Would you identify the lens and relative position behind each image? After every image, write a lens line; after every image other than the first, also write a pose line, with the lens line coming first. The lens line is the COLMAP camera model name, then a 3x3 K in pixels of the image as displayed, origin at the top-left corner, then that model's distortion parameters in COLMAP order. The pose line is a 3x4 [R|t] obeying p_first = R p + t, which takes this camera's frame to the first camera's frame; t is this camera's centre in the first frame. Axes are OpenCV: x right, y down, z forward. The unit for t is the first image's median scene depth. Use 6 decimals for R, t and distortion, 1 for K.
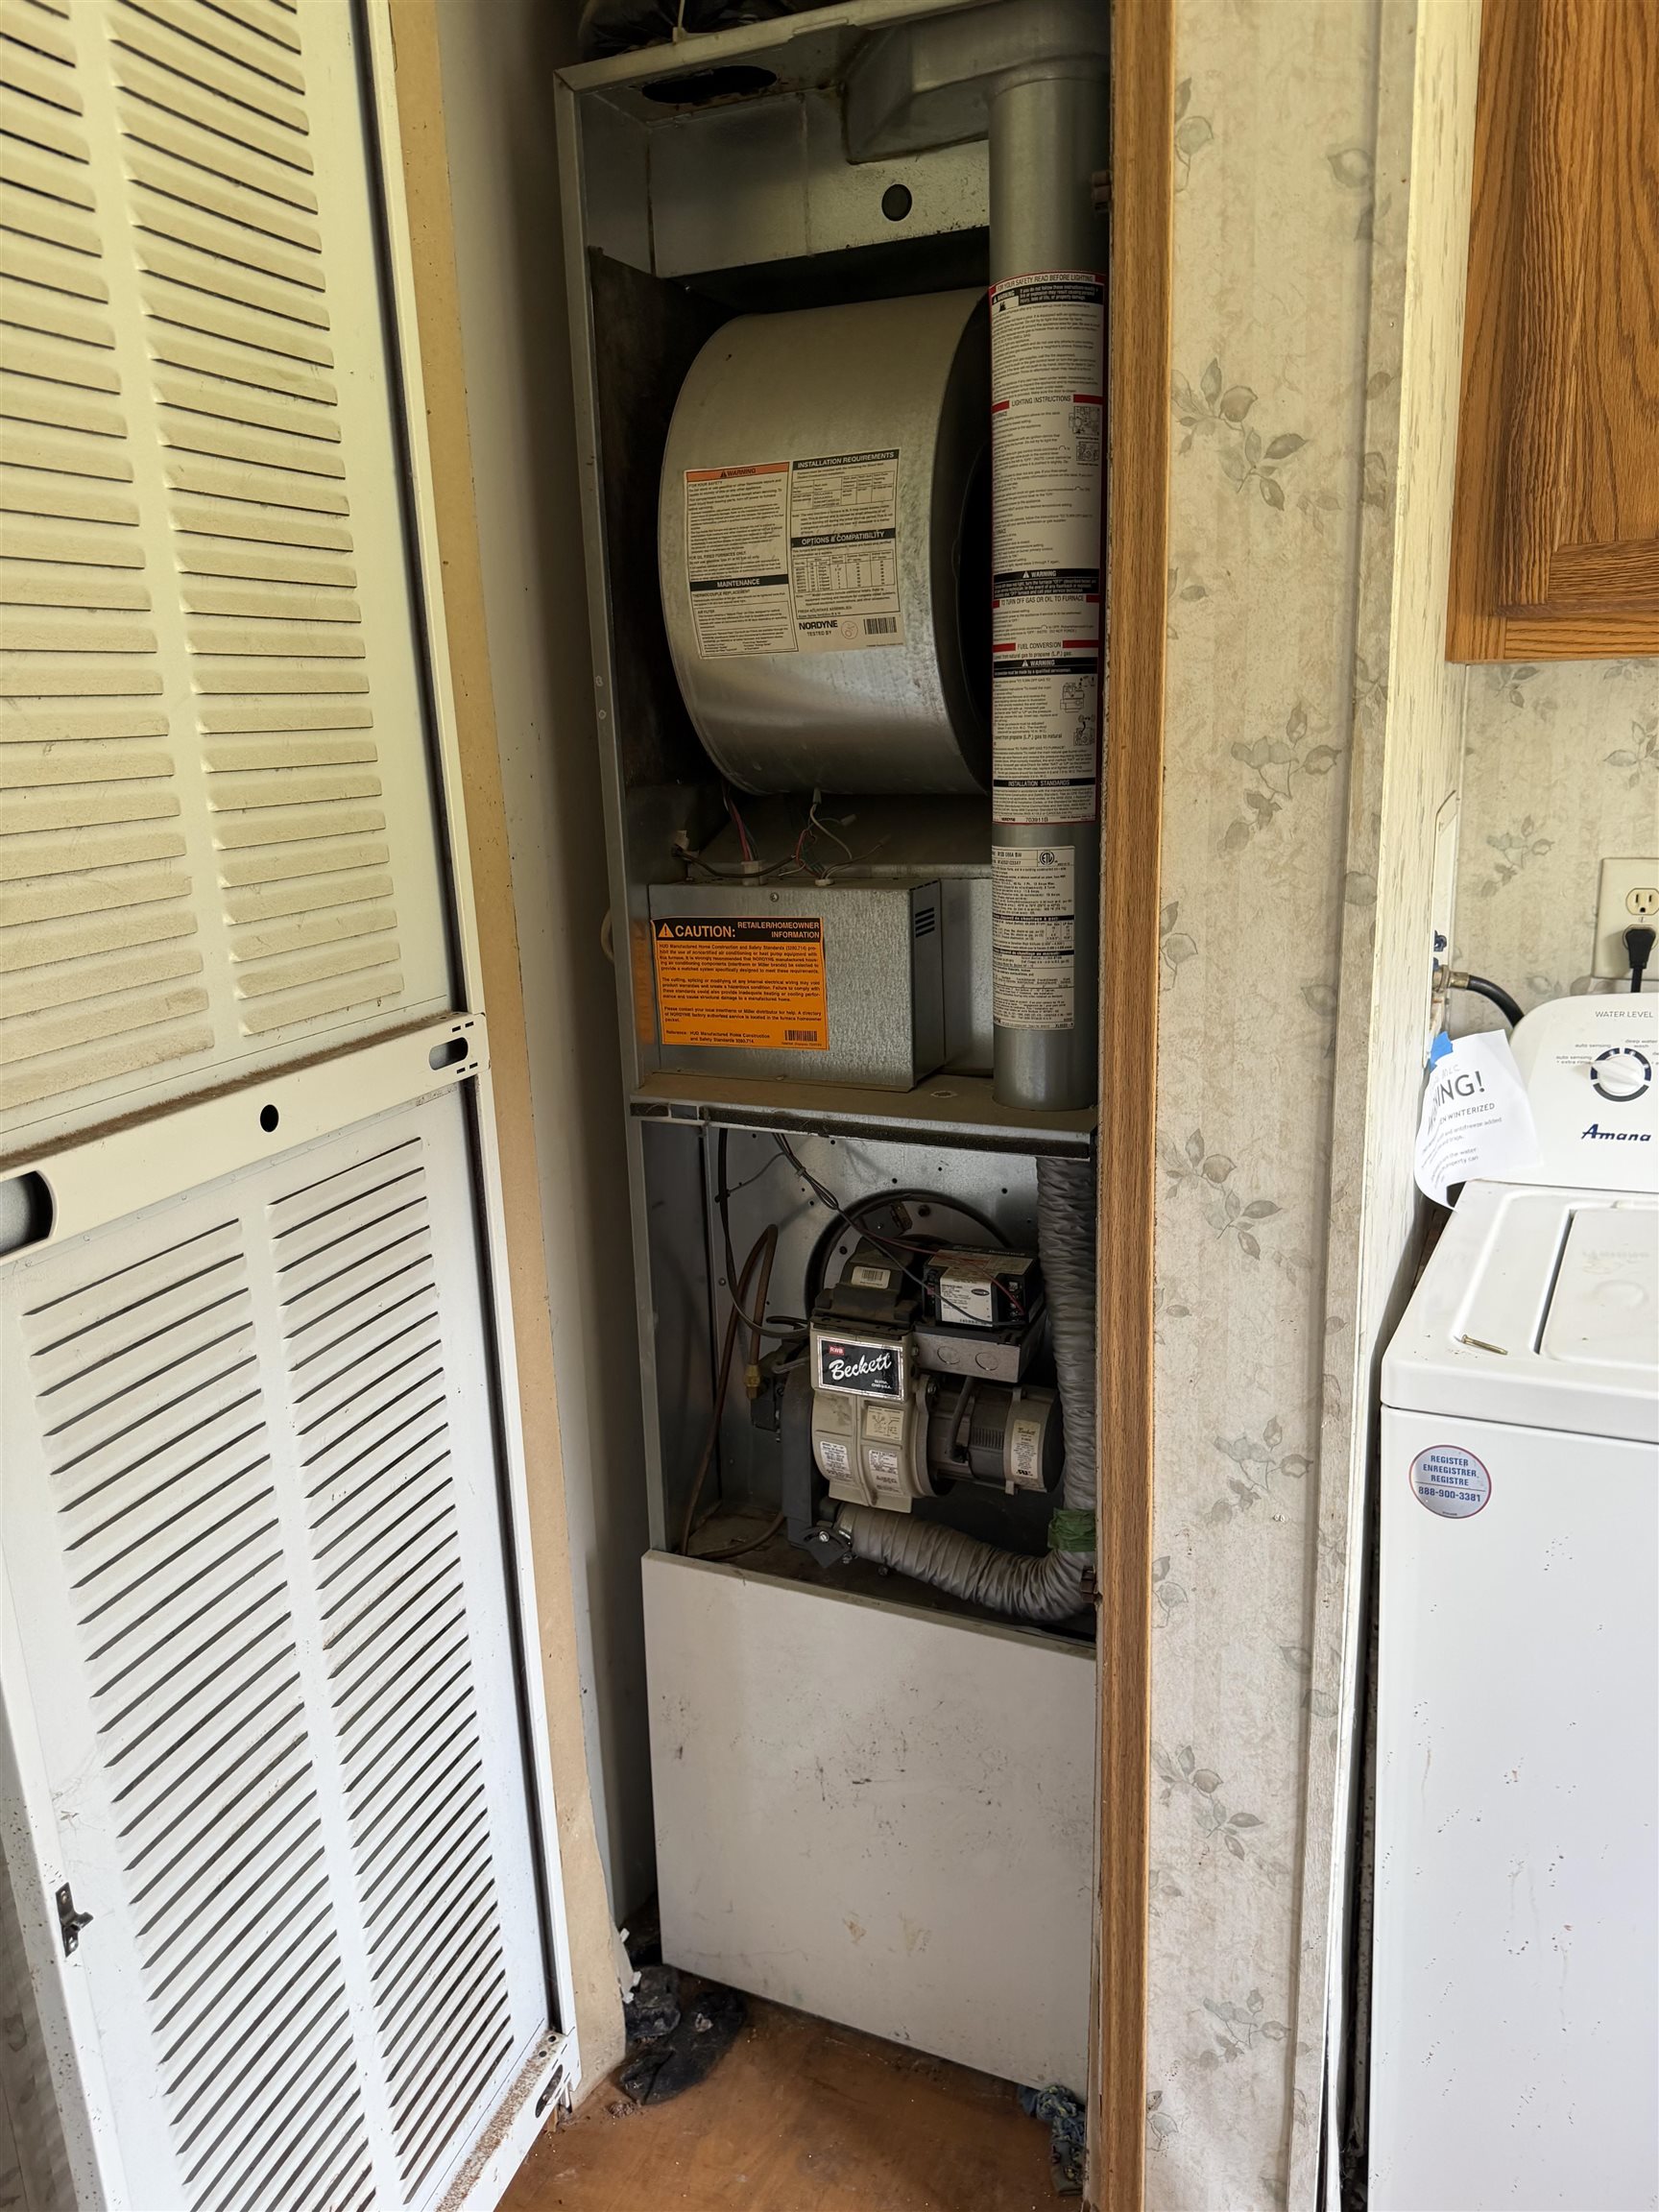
lens RADIAL K [[1564.8, 0, 830.9], [0, 1564.8, 1110.4], [0, 0, 1]] dist [0.047867, -0.080719]
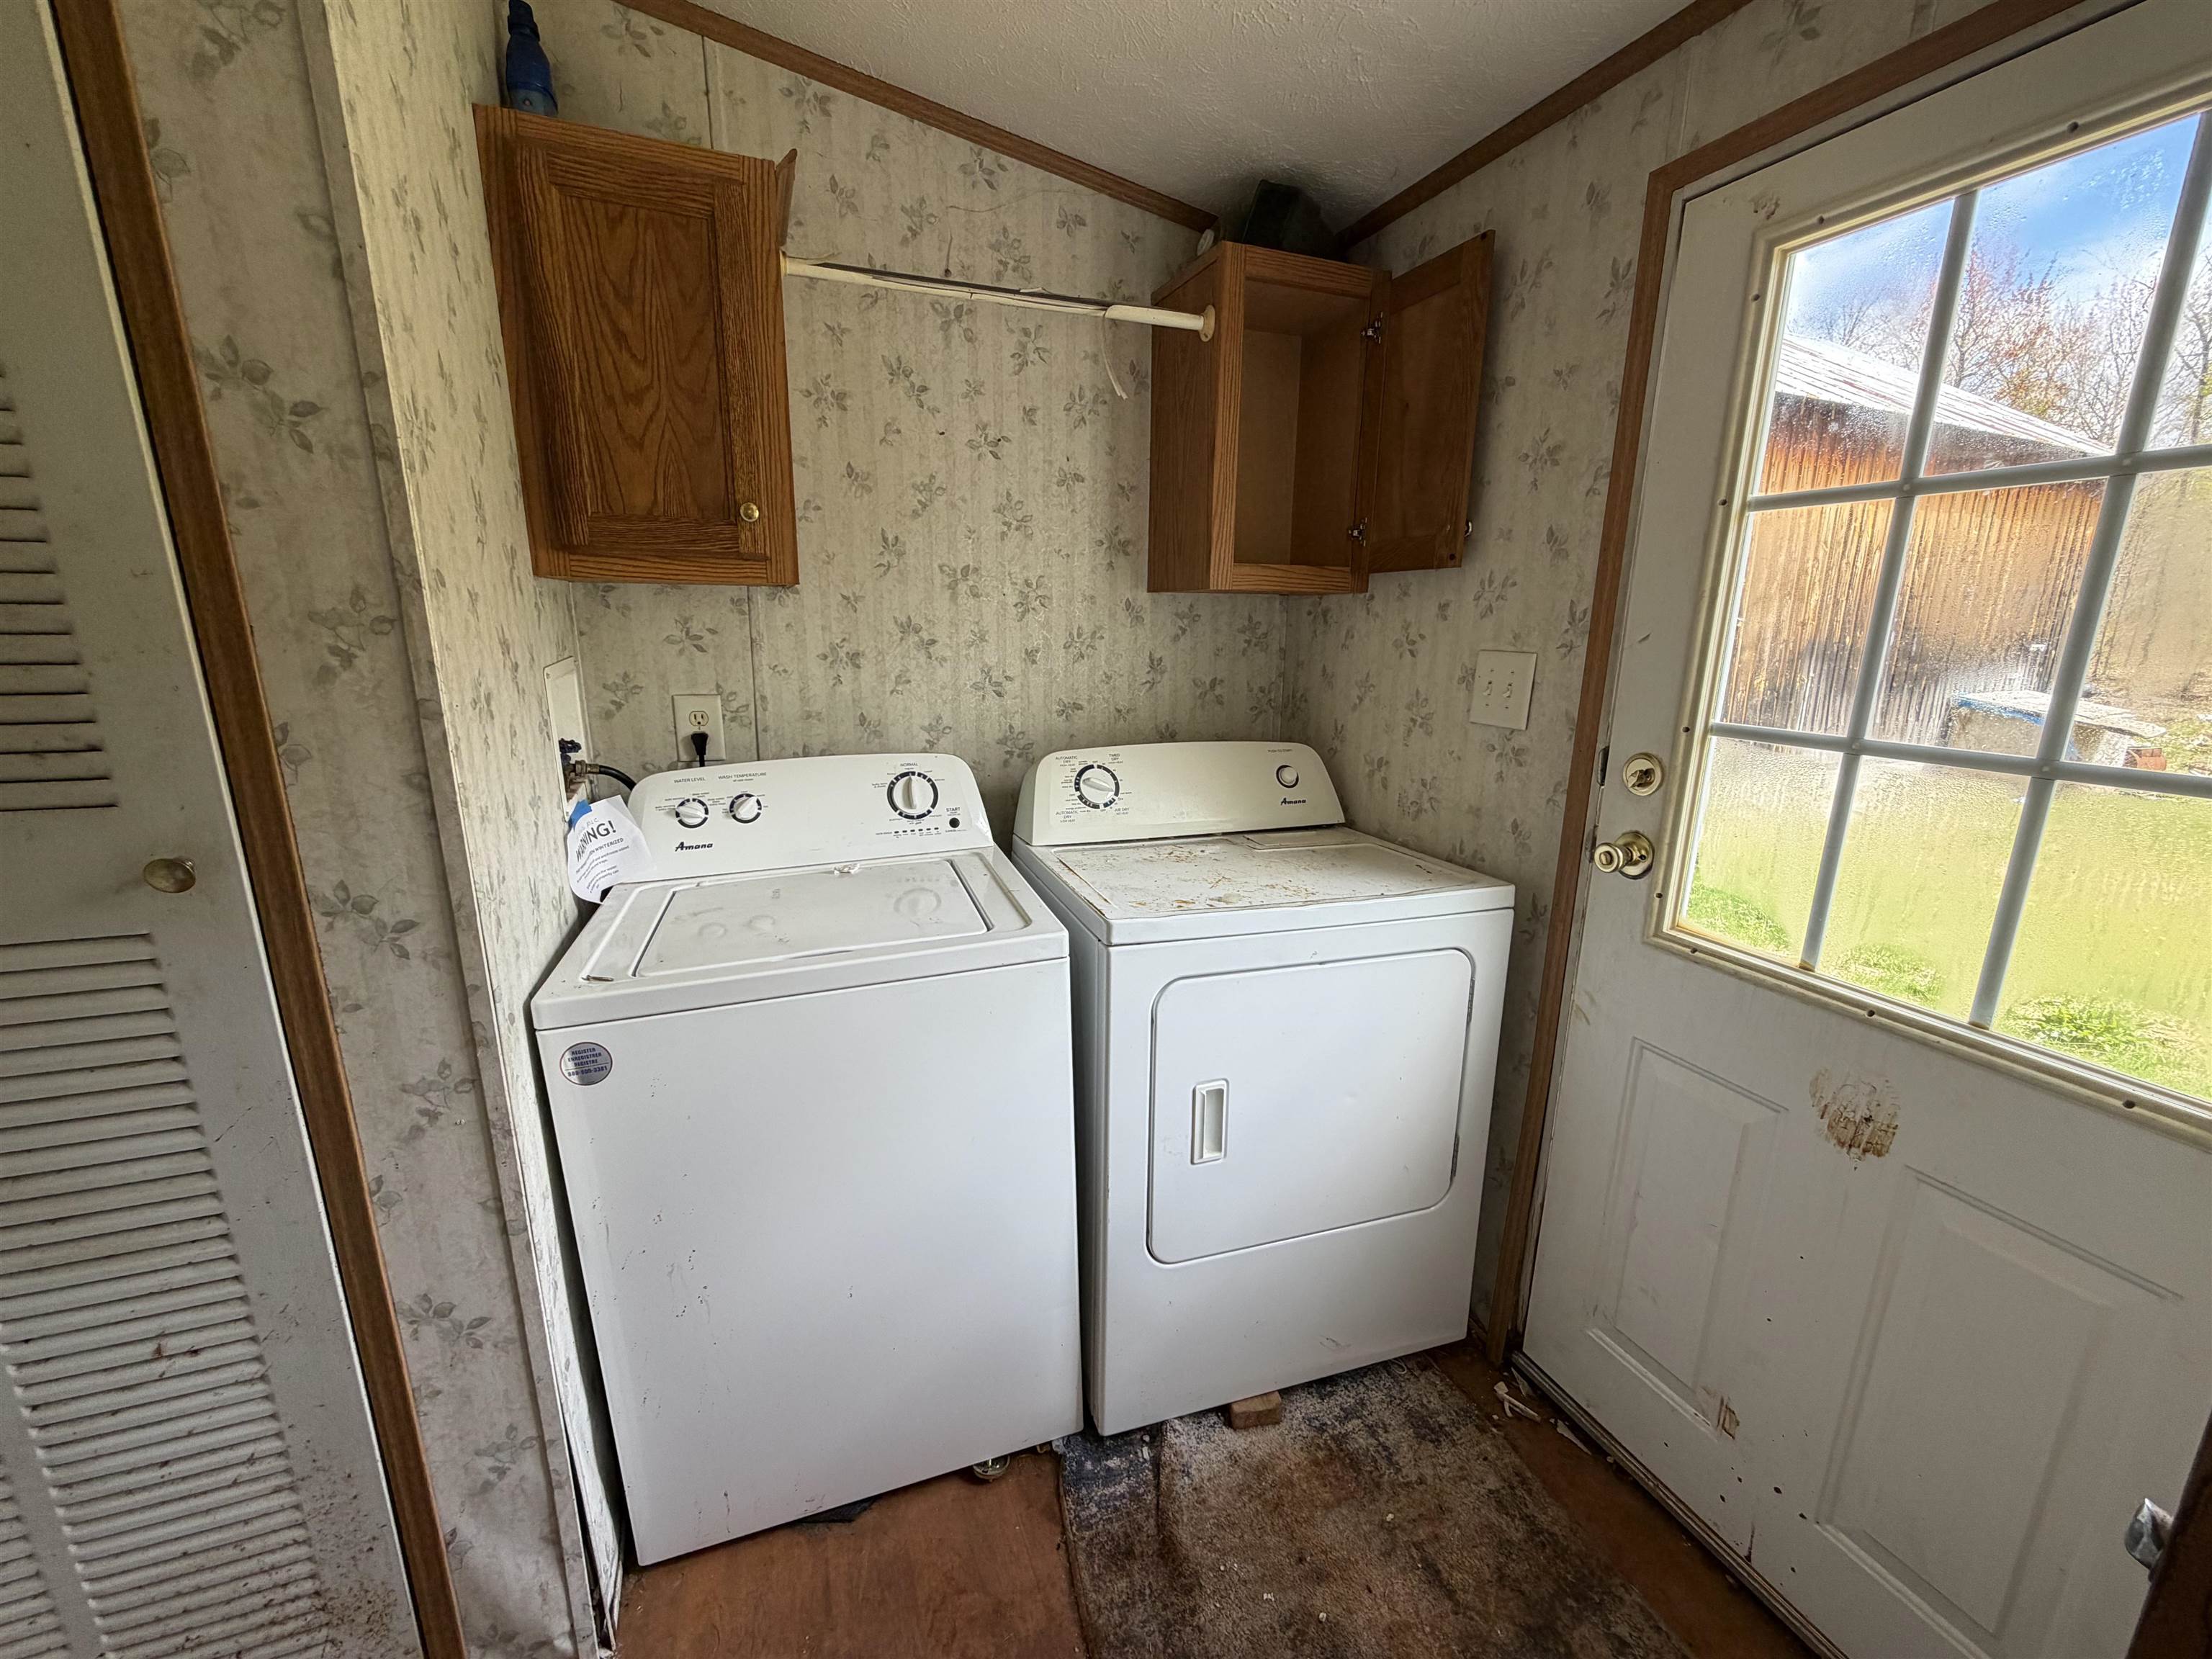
lens RADIAL K [[882.3, 0, 1097.9], [0, 882.3, 836.0], [0, 0, 1]] dist [0.001130, 0.000231]
pose [[0.697232, -0.129729, 0.705009, 0.150090], [0.138882, 0.989300, 0.044692, 0.031685], [-0.703263, 0.066753, 0.707789, -0.063185]]
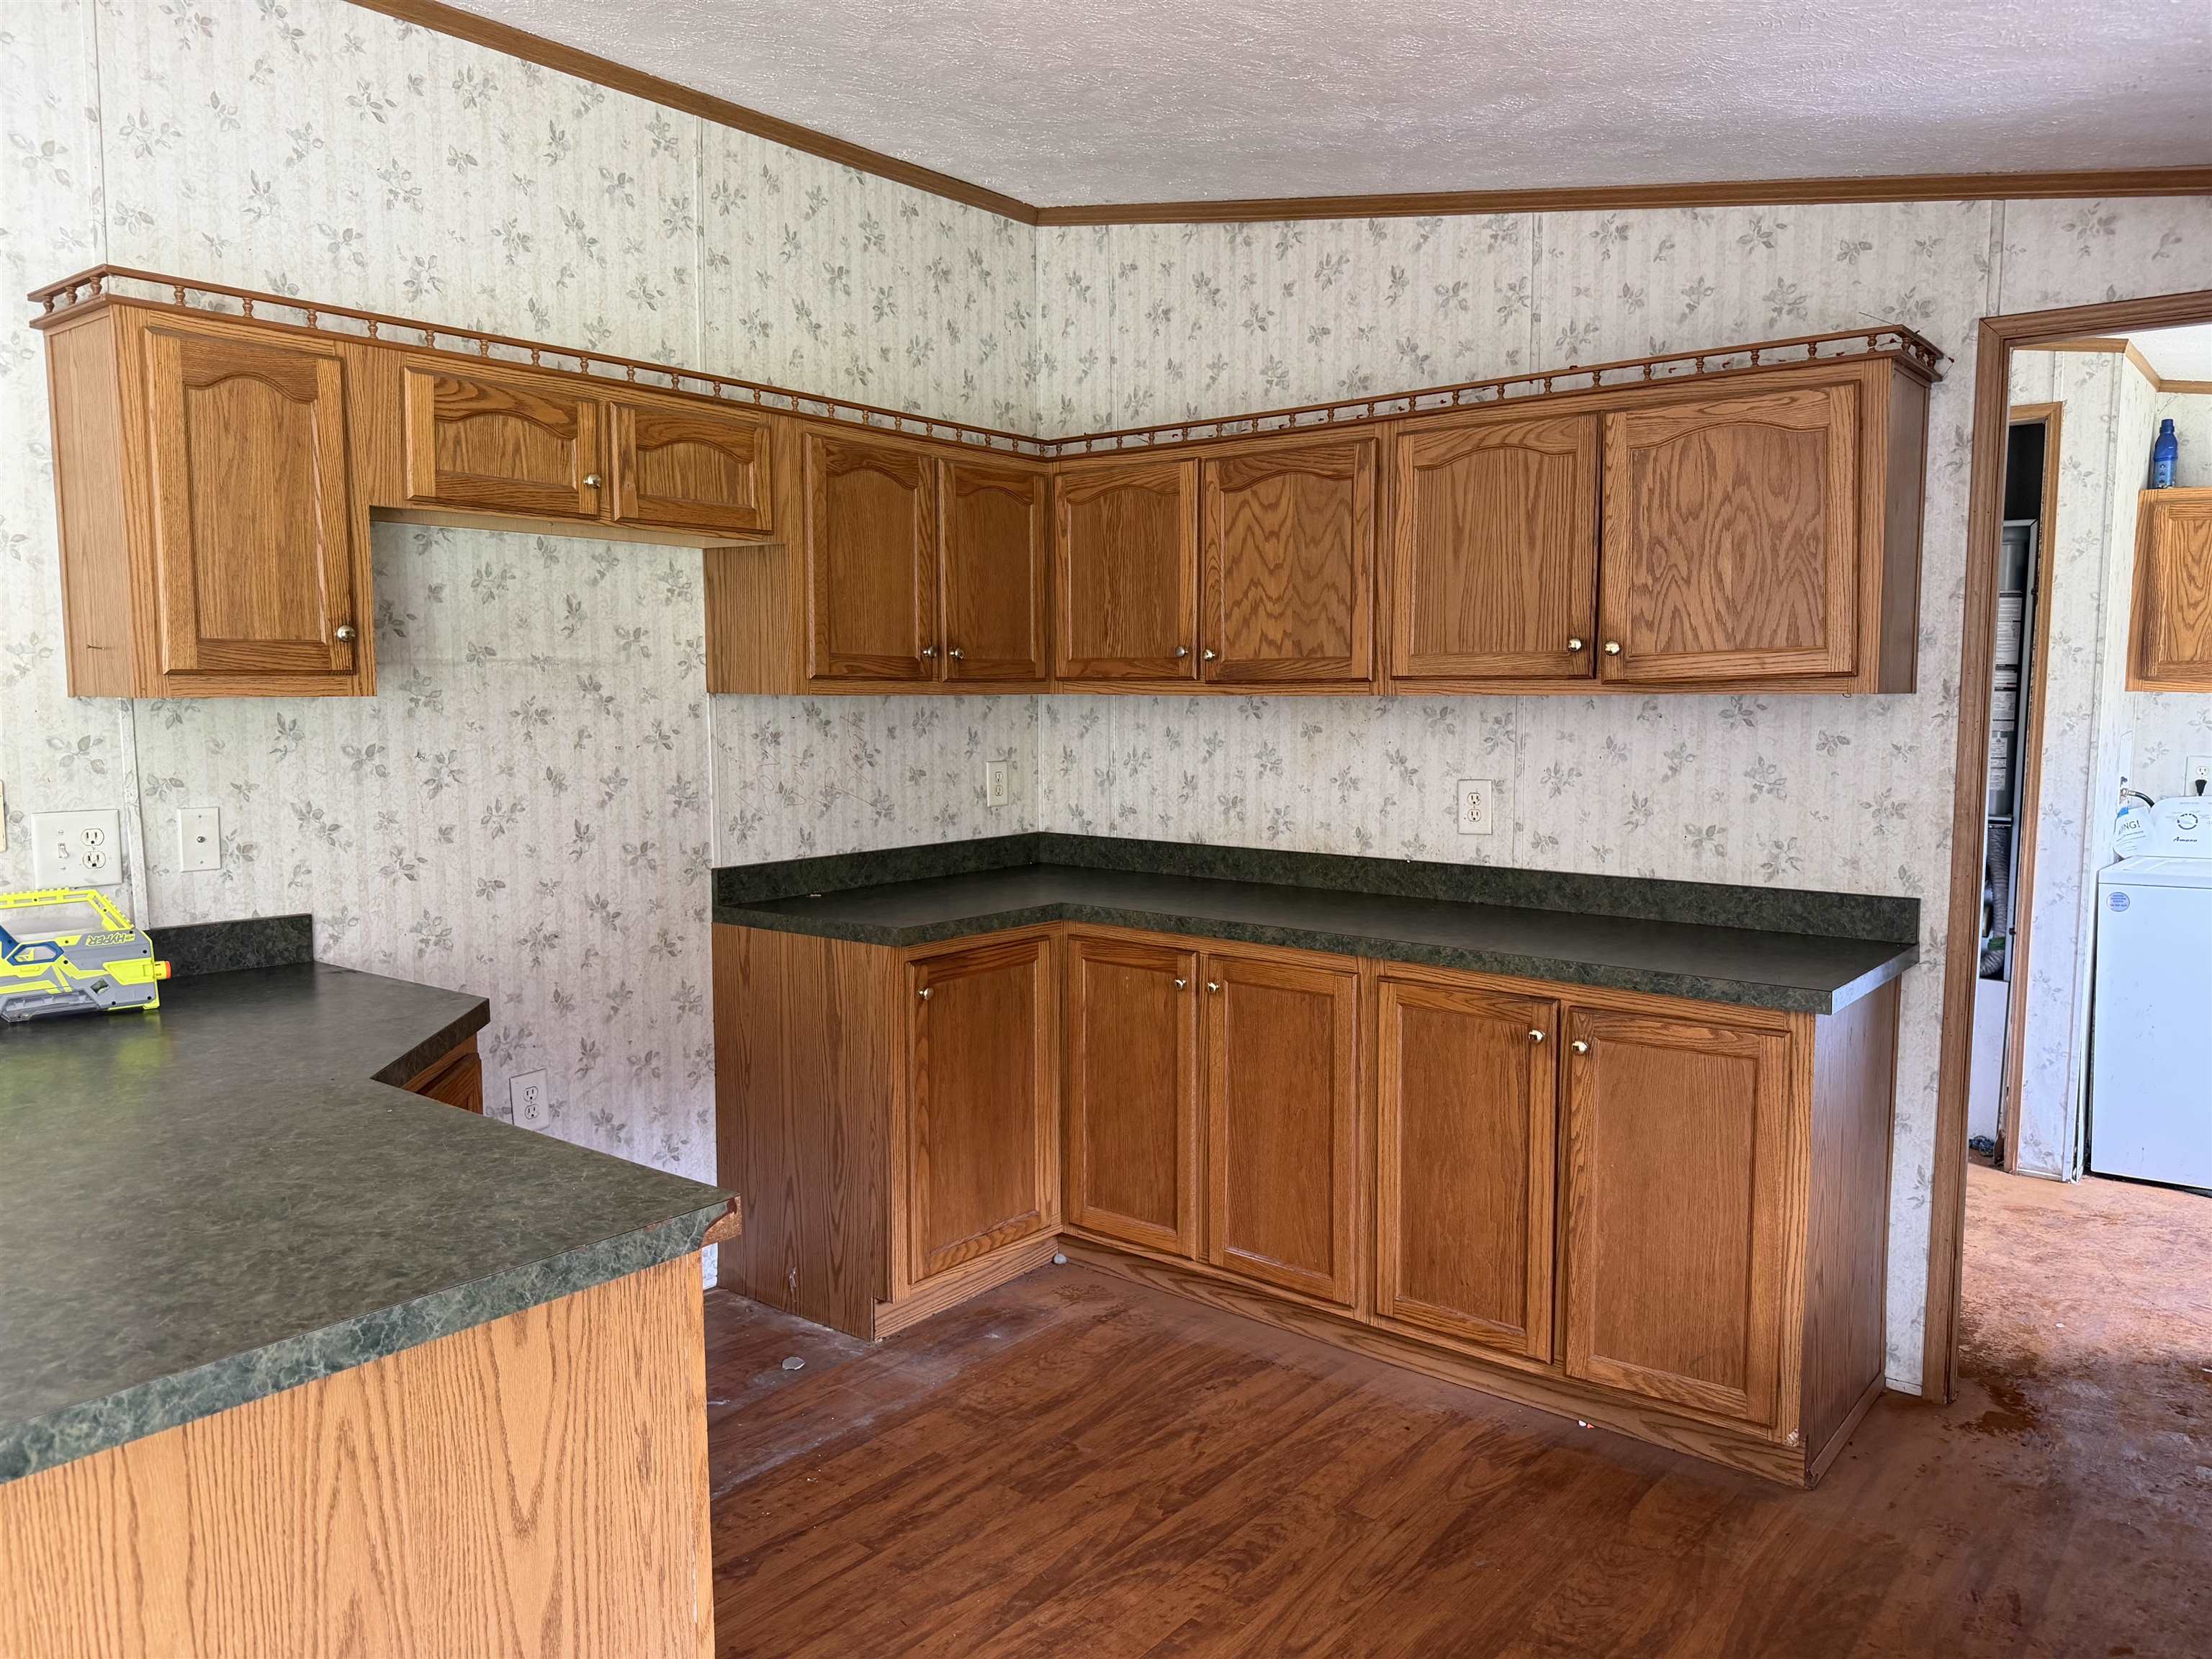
lens RADIAL K [[1564.8, 0, 1108.6], [0, 1564.8, 833.9], [0, 0, 1]] dist [0.047867, -0.080719]
pose [[0.967677, 0.062768, -0.244256, -1.129145], [-0.095626, 0.987528, -0.125077, 0.833065], [0.233359, 0.144391, 0.961611, -3.492200]]
